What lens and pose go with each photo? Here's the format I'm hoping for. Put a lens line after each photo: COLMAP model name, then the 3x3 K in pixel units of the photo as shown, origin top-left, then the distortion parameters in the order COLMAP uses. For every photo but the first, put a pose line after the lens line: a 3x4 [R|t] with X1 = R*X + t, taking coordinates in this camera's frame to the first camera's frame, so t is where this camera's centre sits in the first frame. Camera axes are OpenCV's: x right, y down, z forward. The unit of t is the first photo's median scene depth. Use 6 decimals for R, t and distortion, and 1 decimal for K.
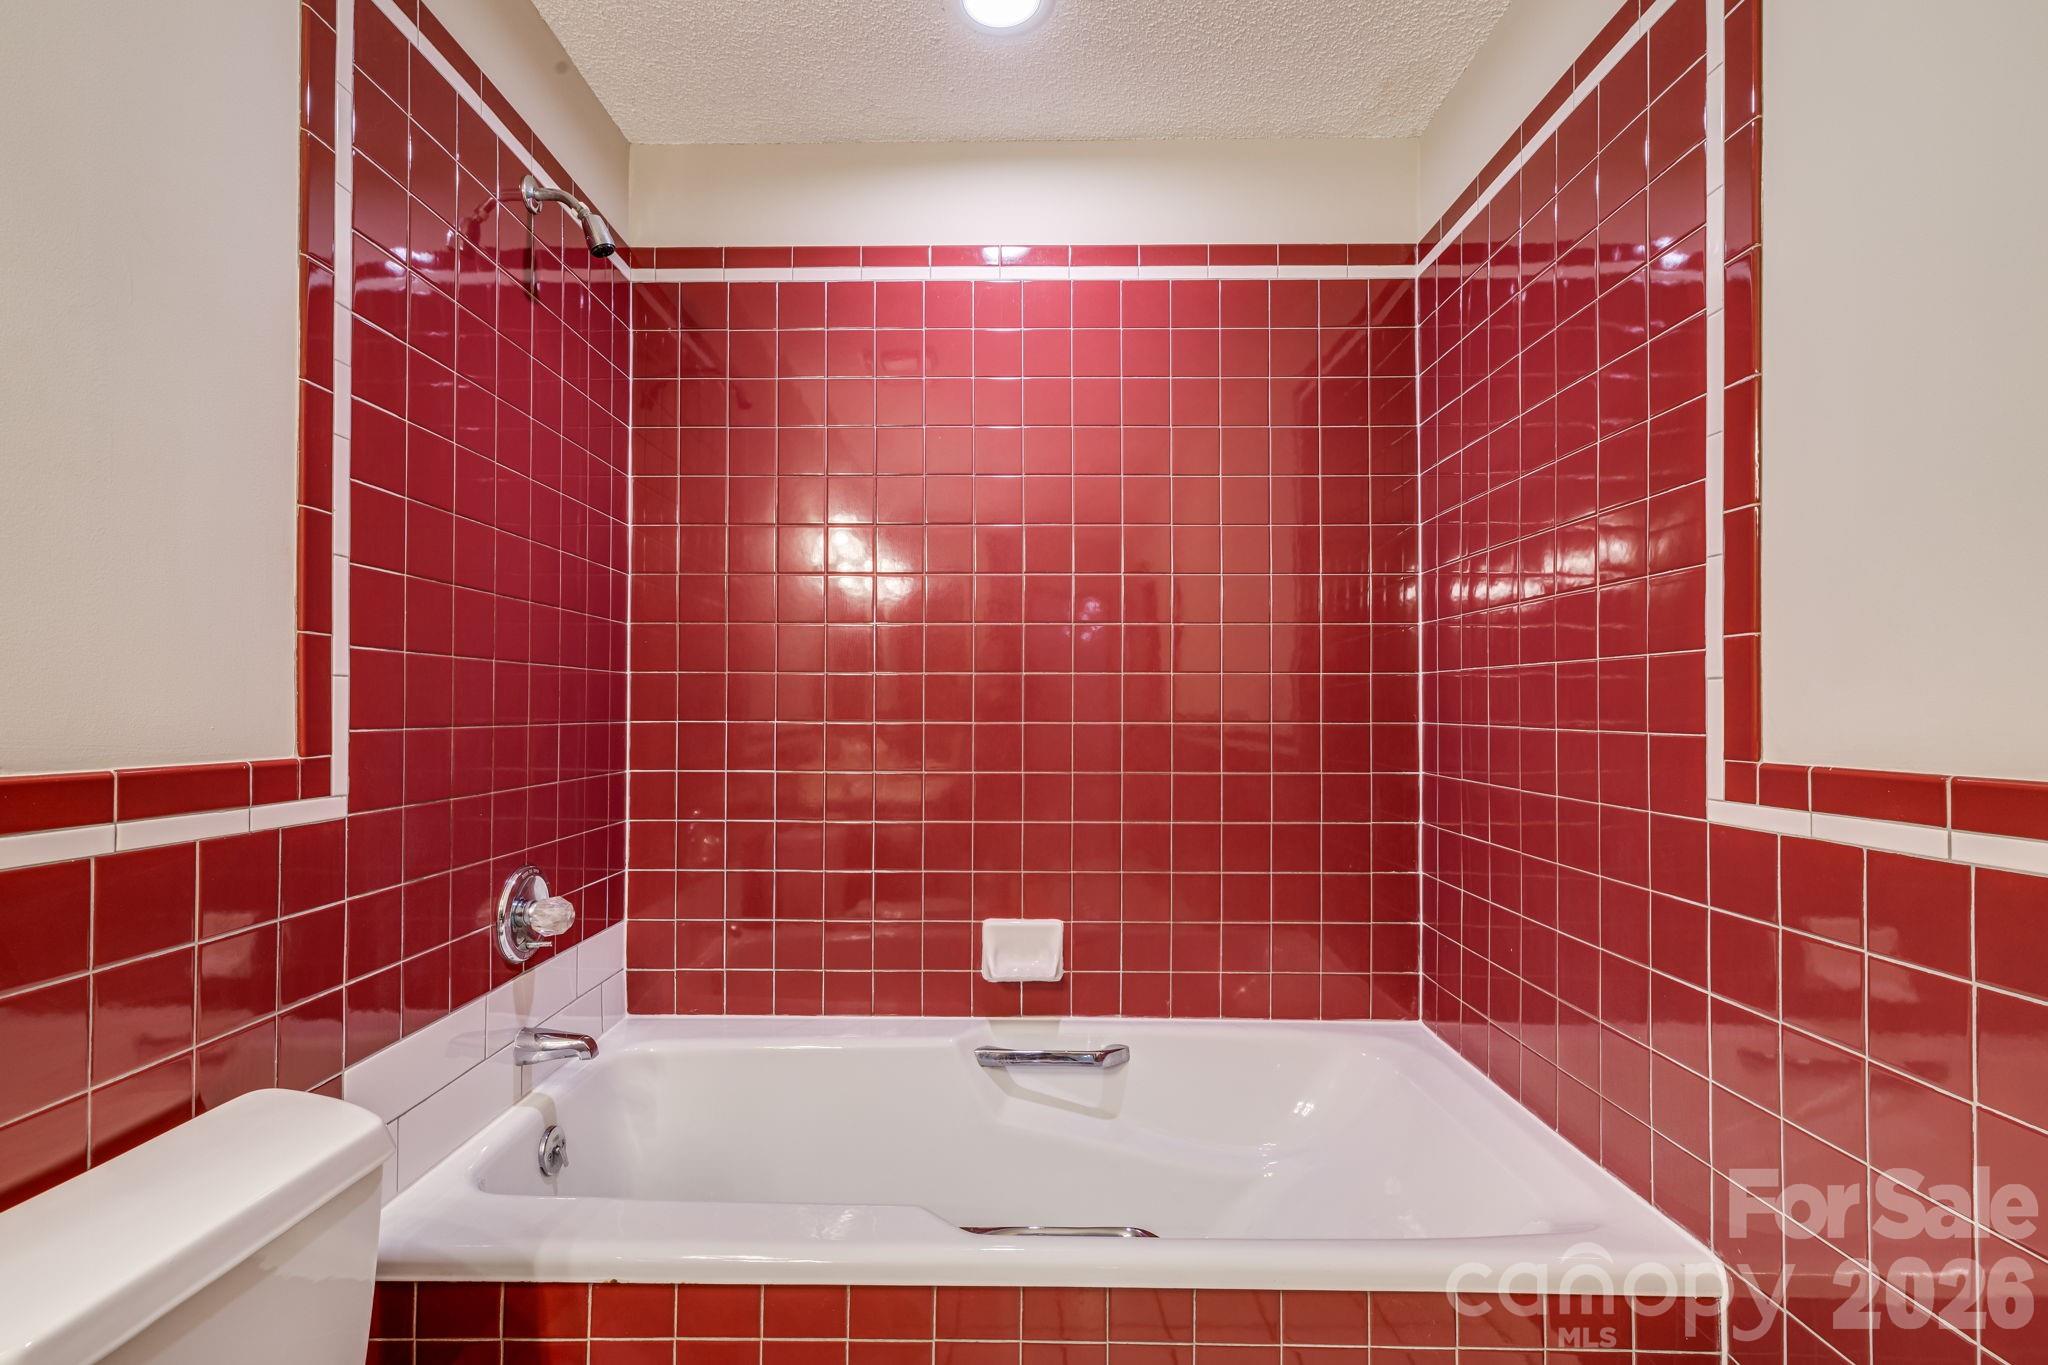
lens RADIAL K [[905.6, 0, 1012.3], [0, 905.6, 690.9], [0, 0, 1]] dist [0.002252, 0.000500]
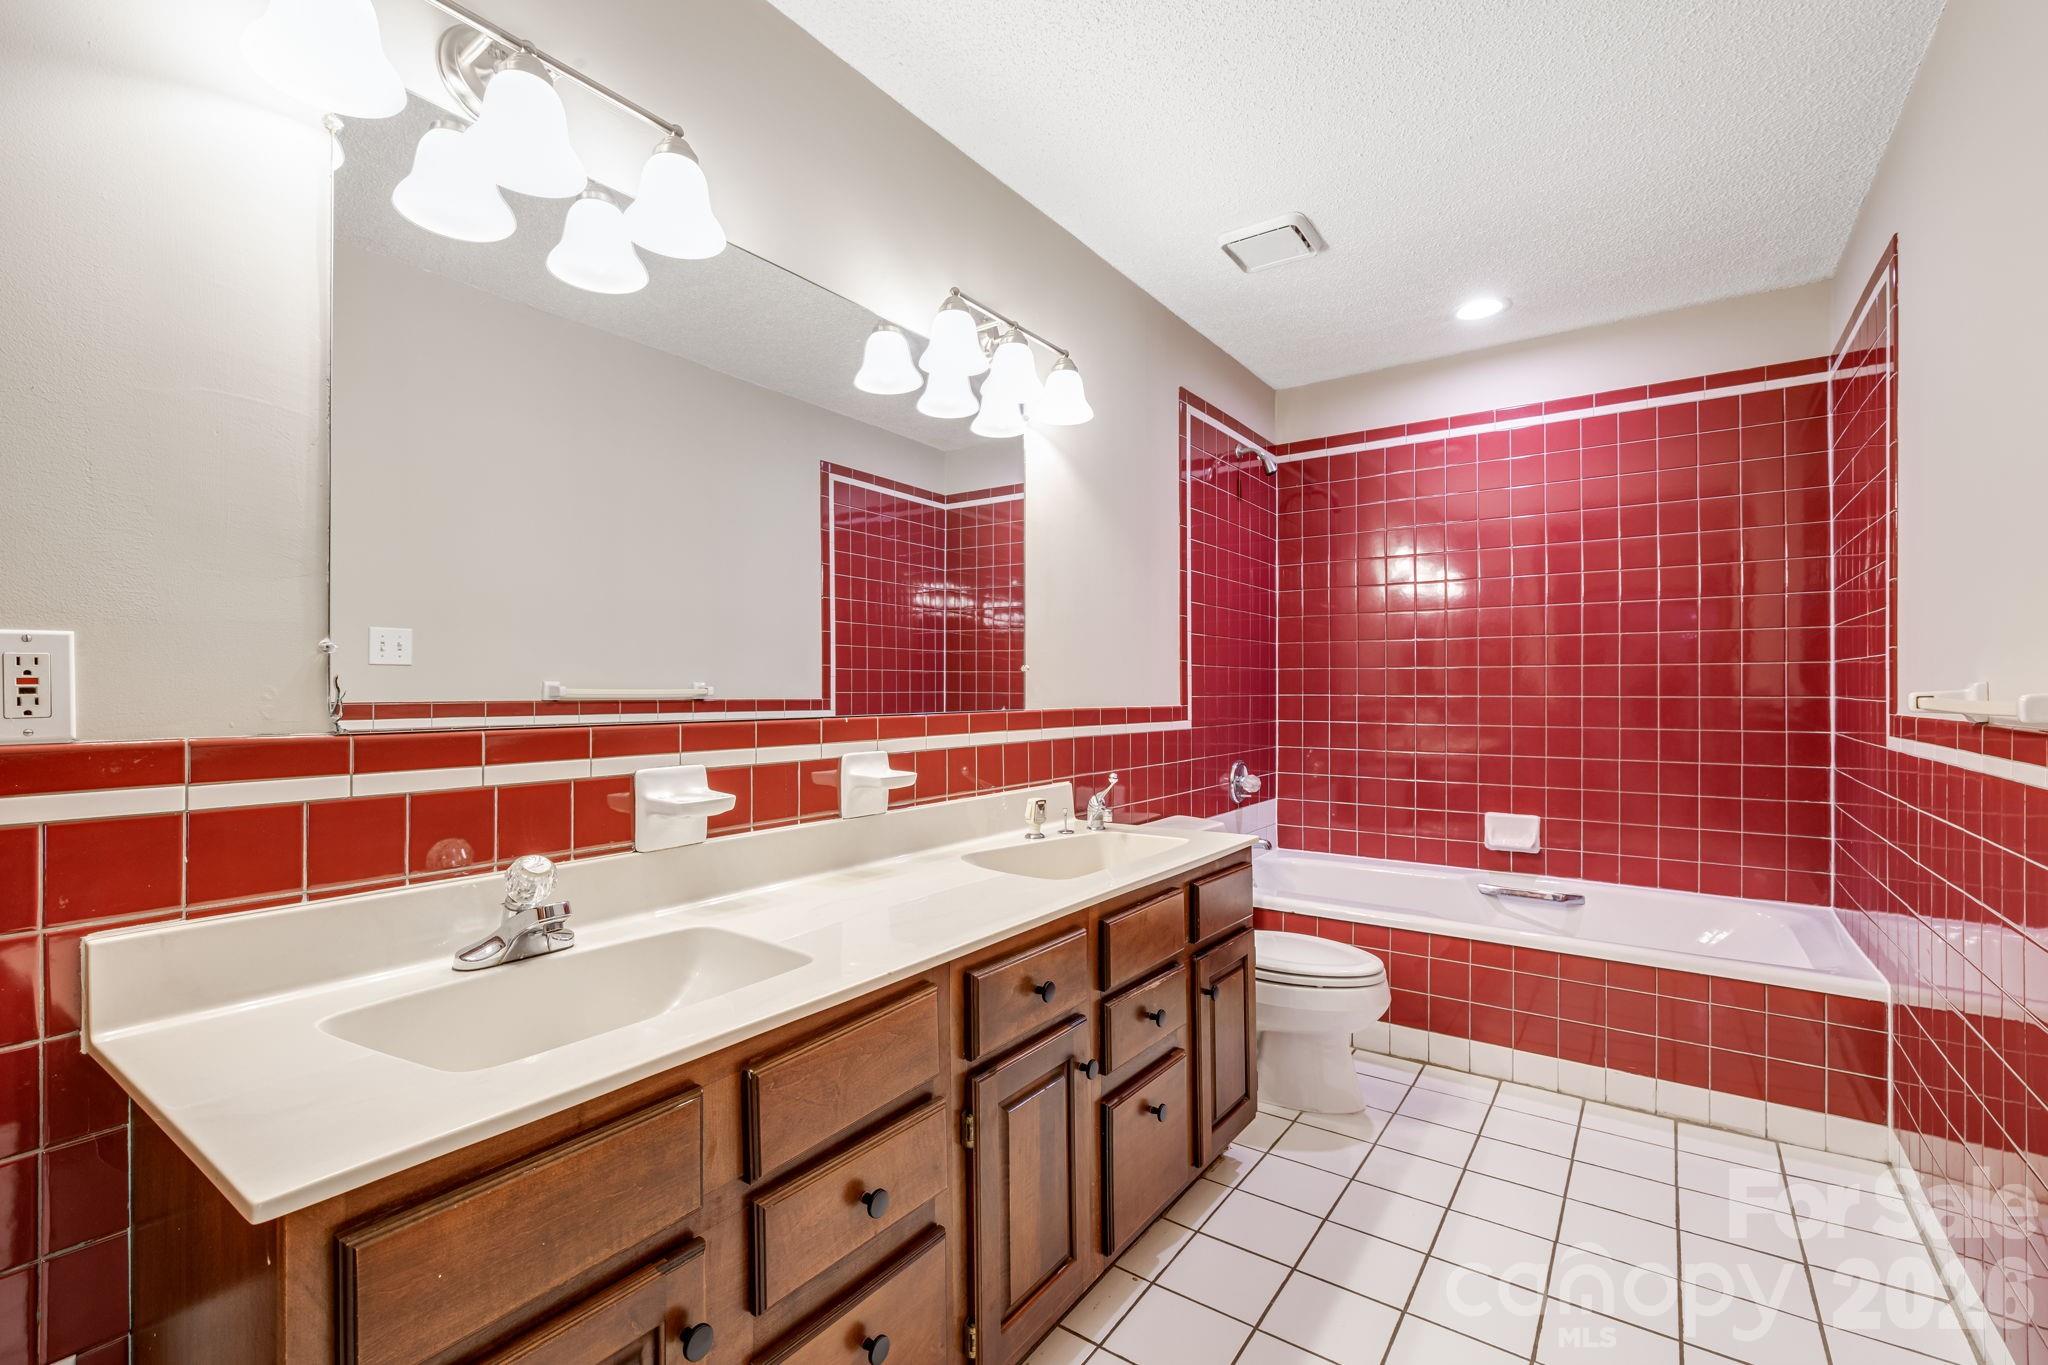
lens RADIAL K [[905.6, 0, 1012.3], [0, 905.6, 690.9], [0, 0, 1]] dist [0.002252, 0.000500]
pose [[0.816450, -0.000769, -0.577416, 0.224609], [0.012994, 0.999770, 0.017042, -0.014545], [0.577270, -0.021417, 0.816272, -0.888122]]
